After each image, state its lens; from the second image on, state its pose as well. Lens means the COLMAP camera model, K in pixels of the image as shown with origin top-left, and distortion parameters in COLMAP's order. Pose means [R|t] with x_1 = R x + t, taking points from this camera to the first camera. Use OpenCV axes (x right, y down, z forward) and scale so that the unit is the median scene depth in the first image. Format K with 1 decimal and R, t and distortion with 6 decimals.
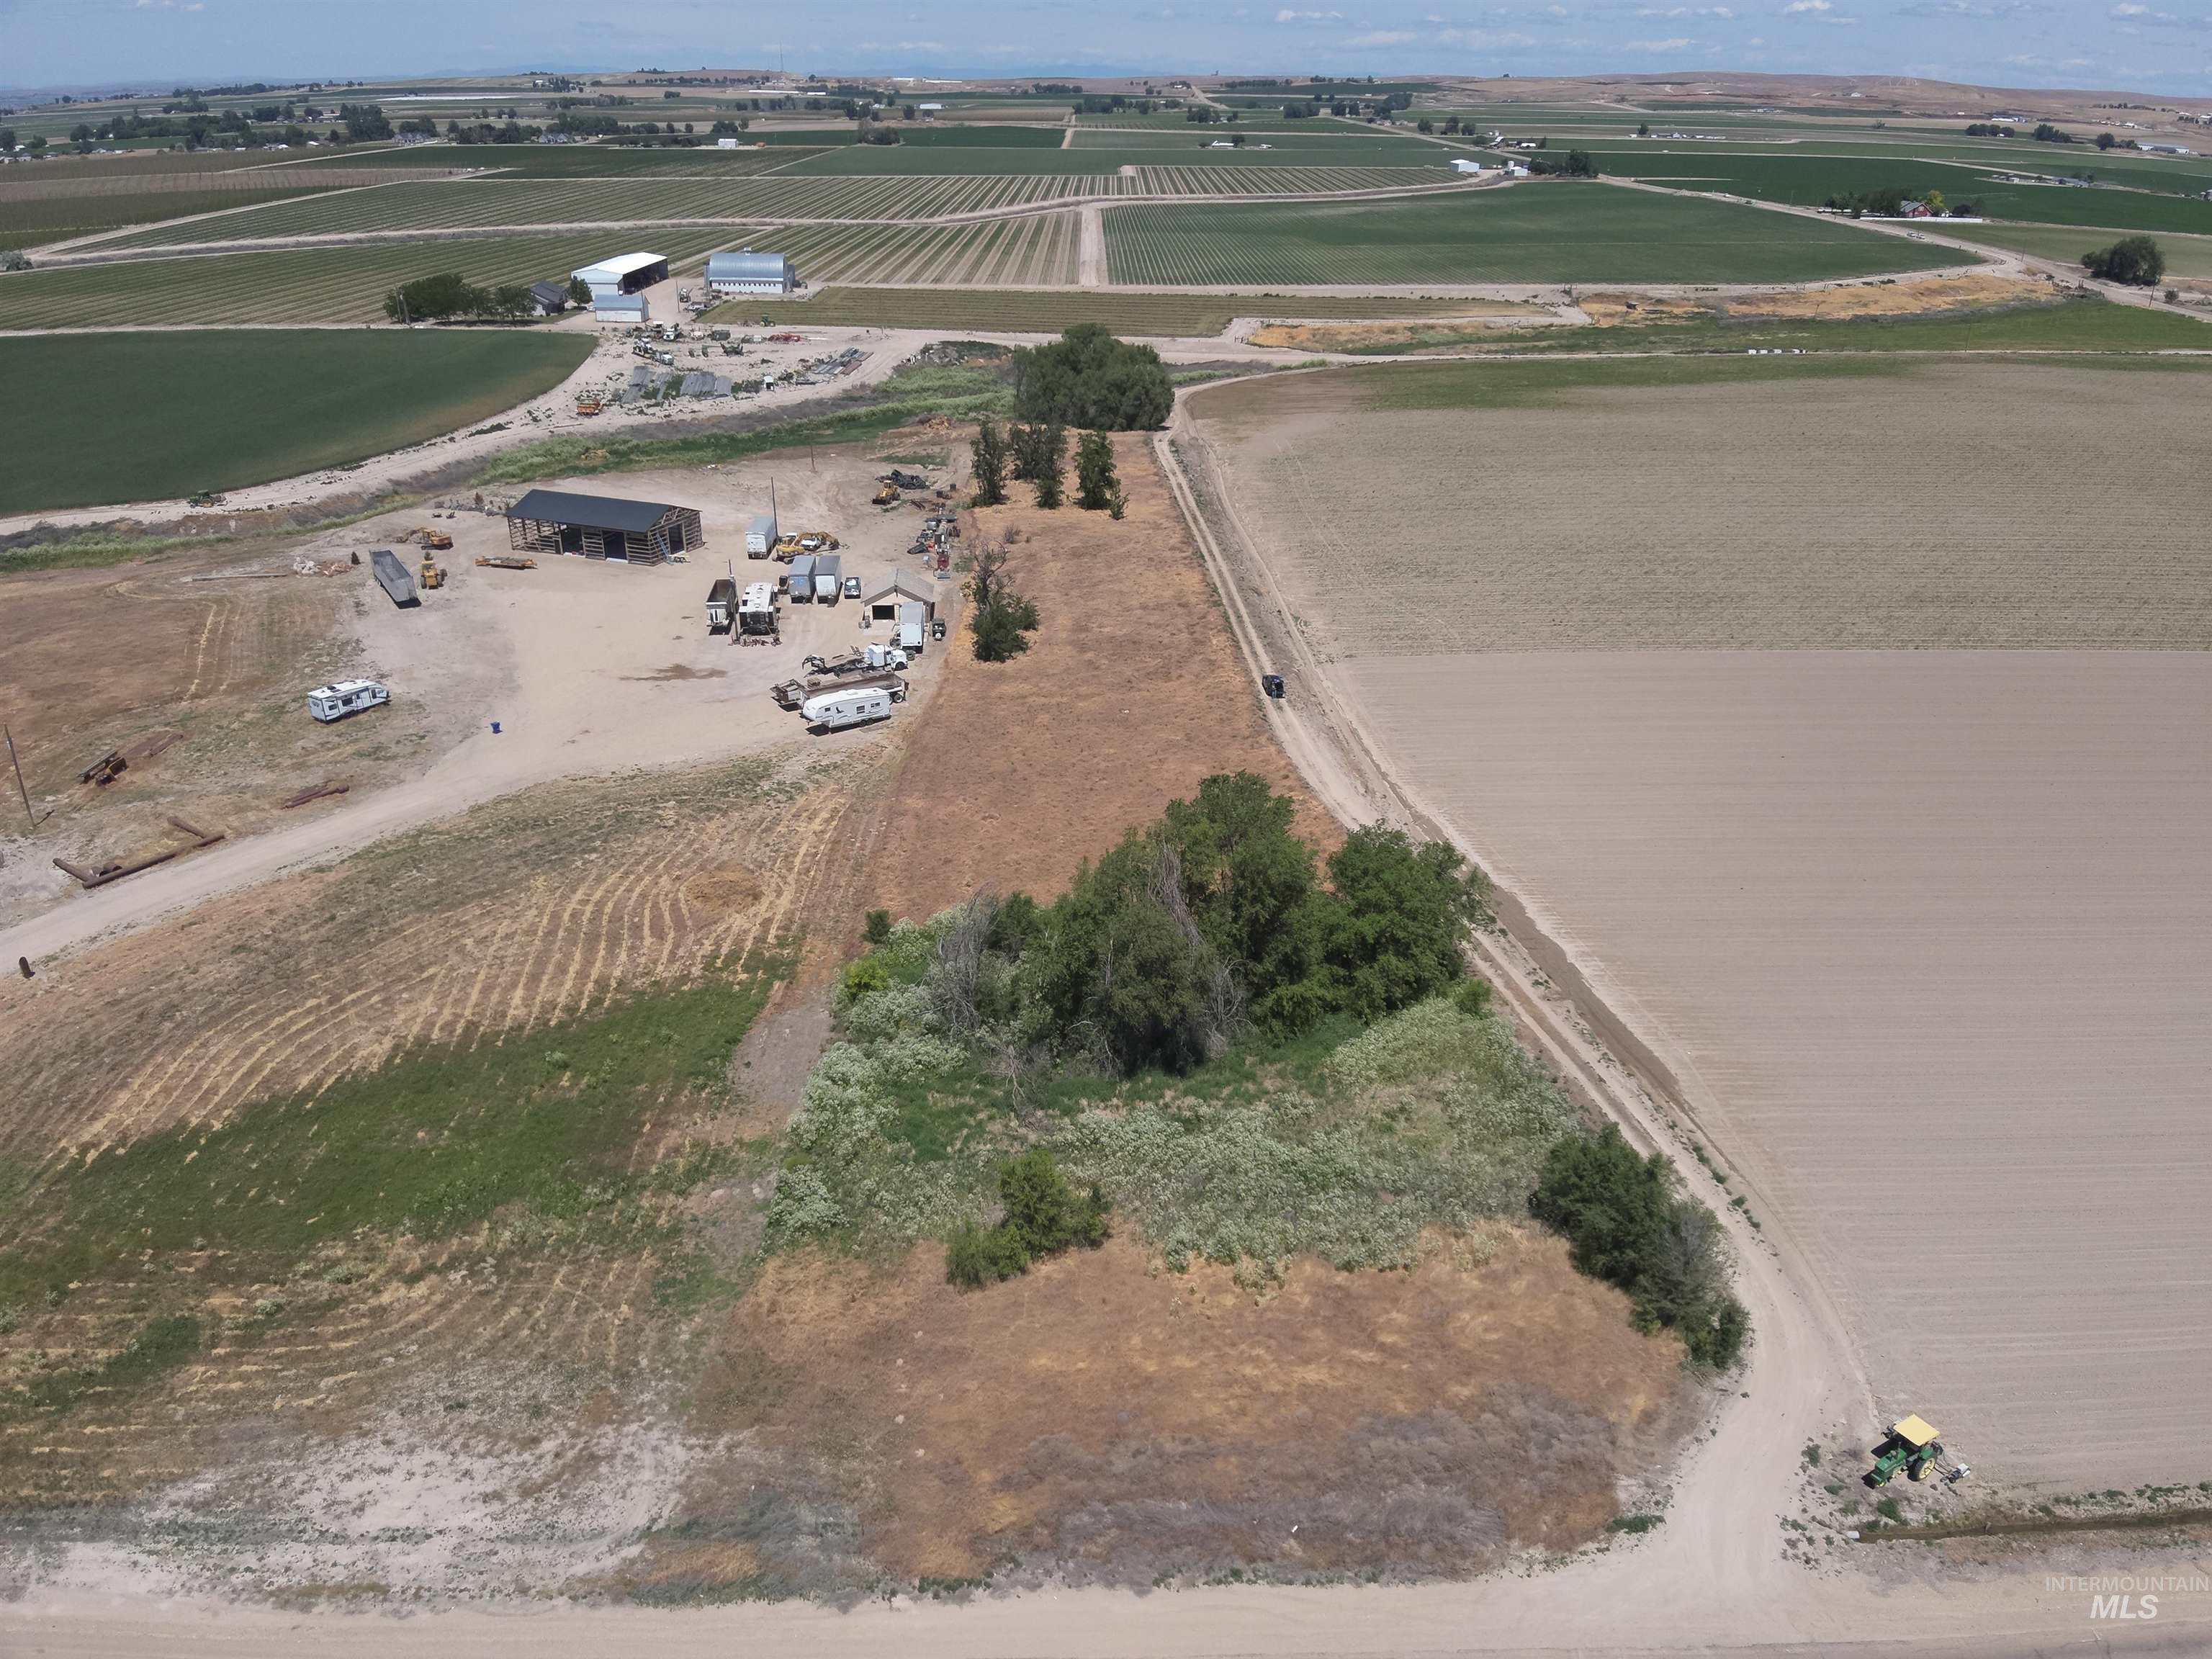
lens RADIAL K [[1599.9, 0, 1120.2], [0, 1599.9, 826.7], [0, 0, 1]] dist [0.108411, -0.201340]
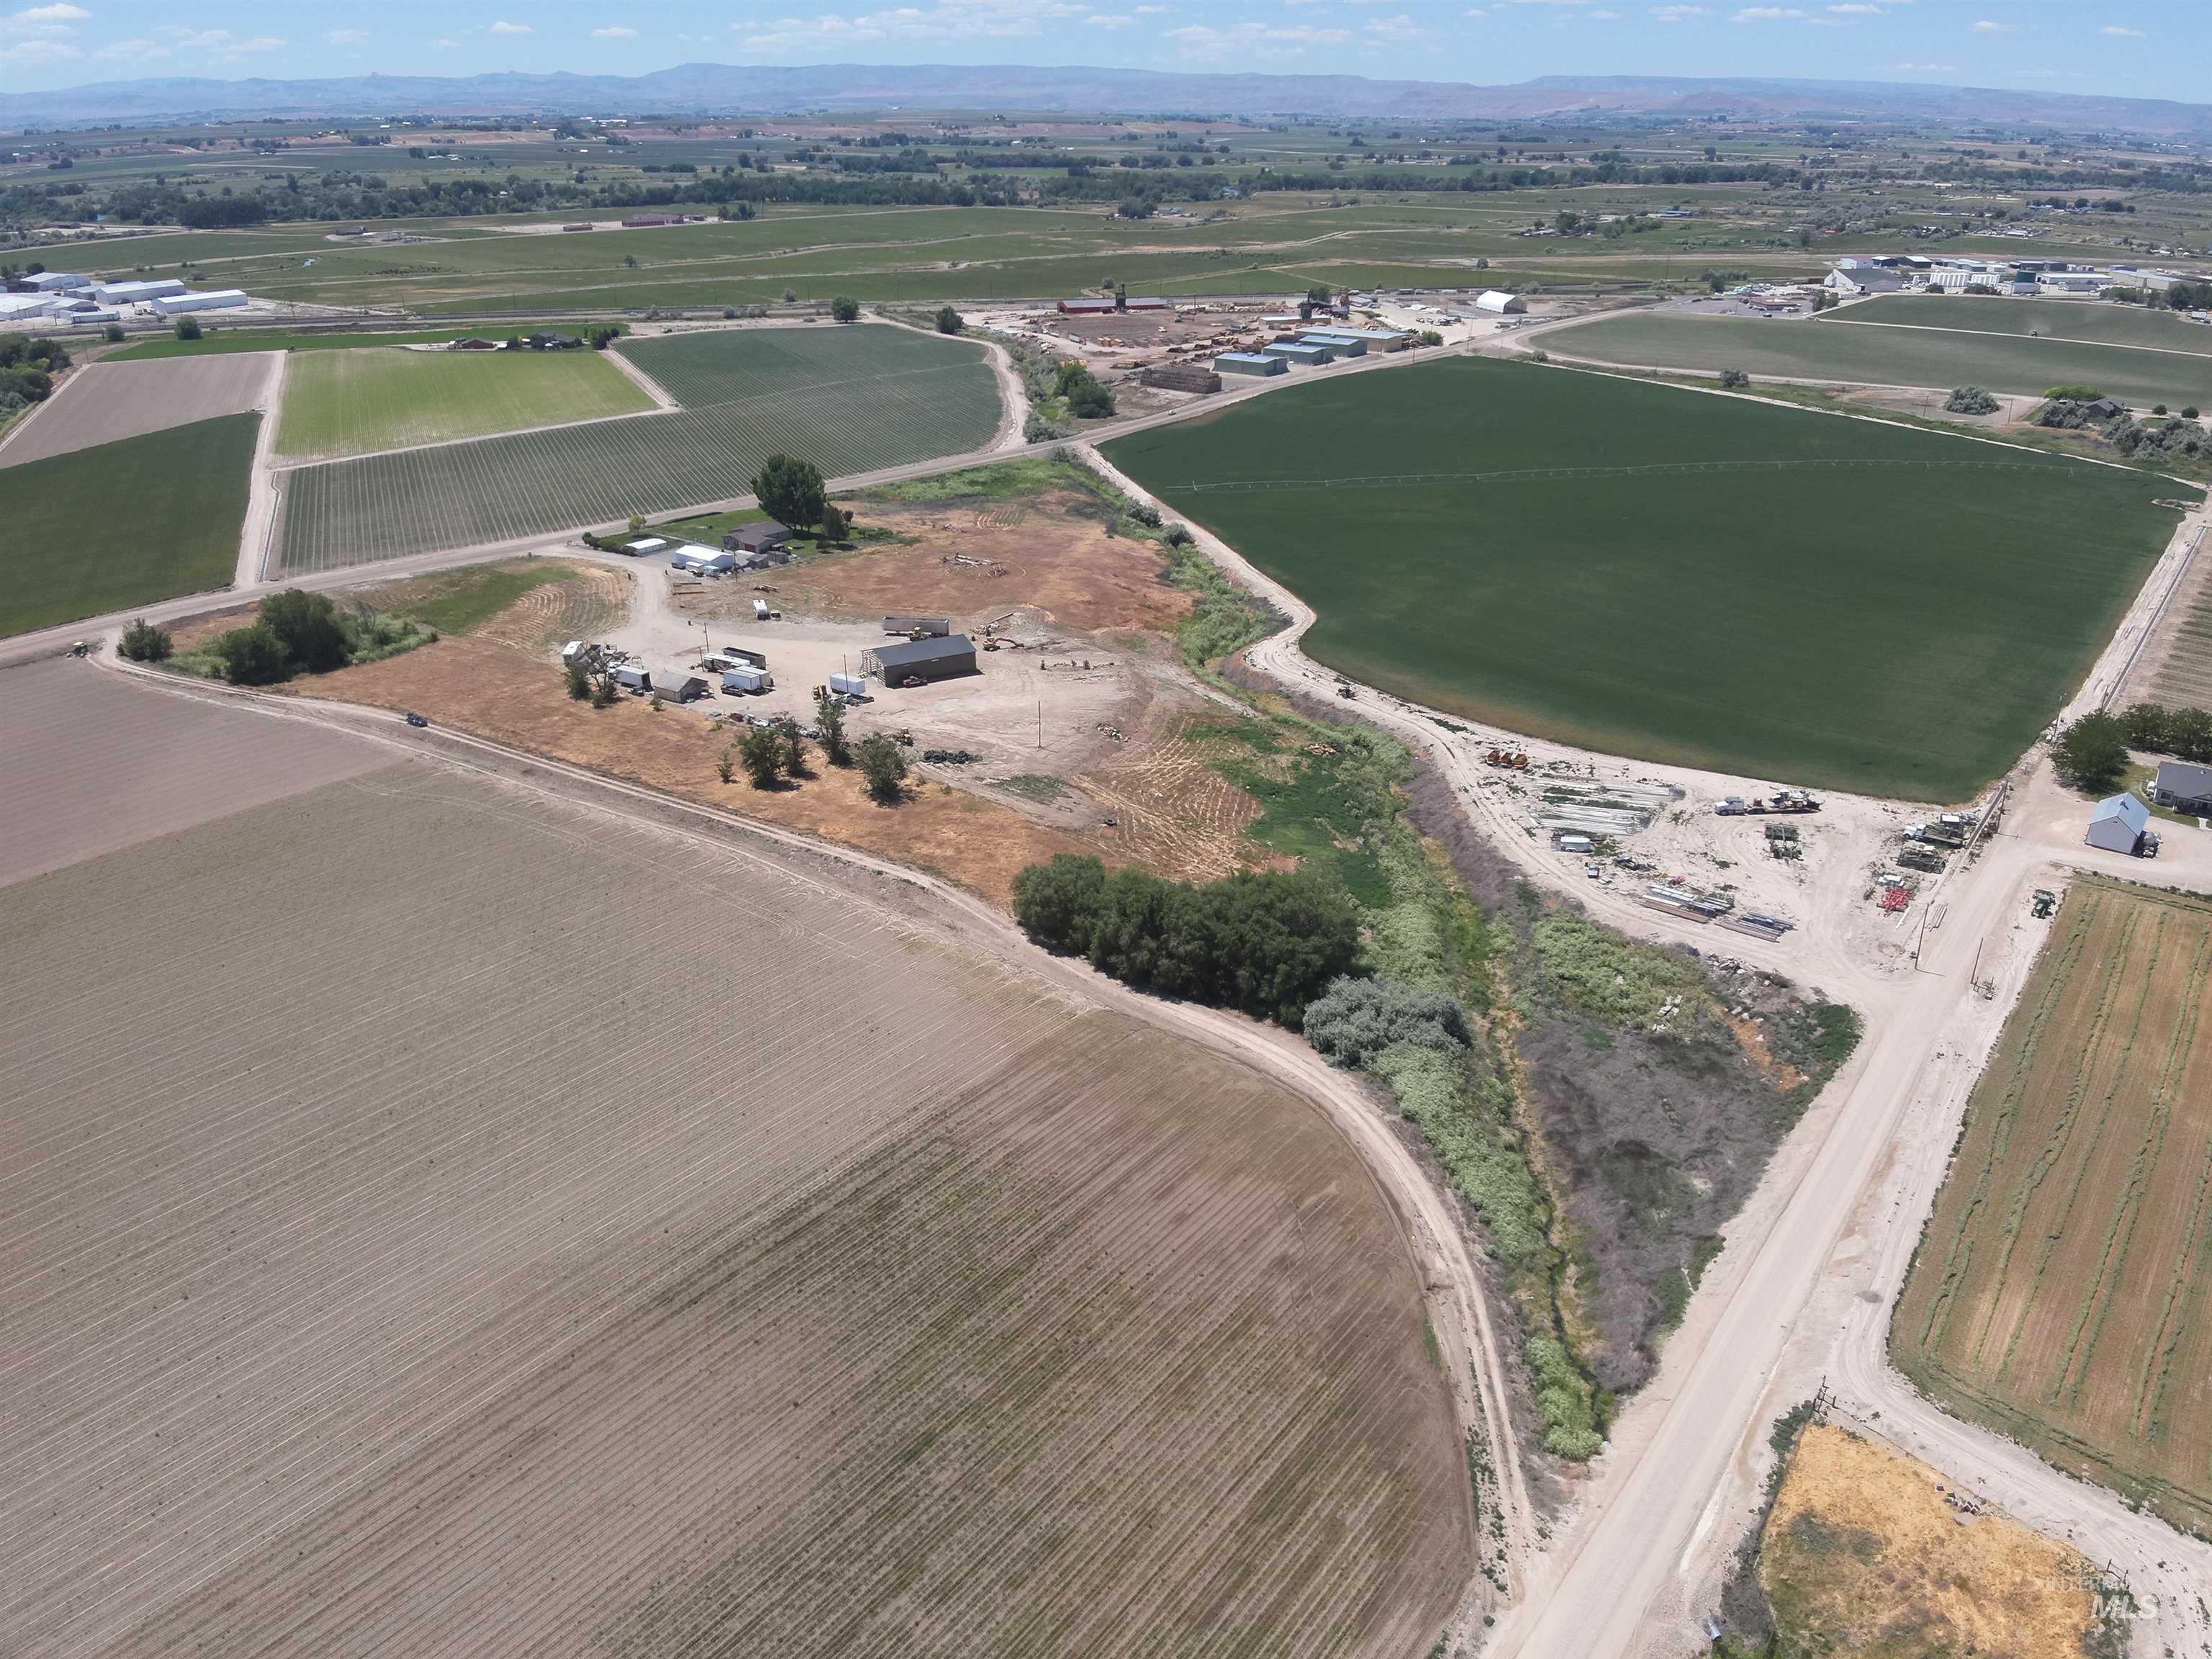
lens RADIAL K [[1589.9, 0, 1119.8], [0, 1589.9, 822.8], [0, 0, 1]] dist [0.172594, -0.321978]
pose [[-0.609282, 0.310514, -0.729628, 1.055730], [-0.340217, 0.728777, 0.594253, -1.462483], [0.716260, 0.610299, -0.338388, 2.397251]]
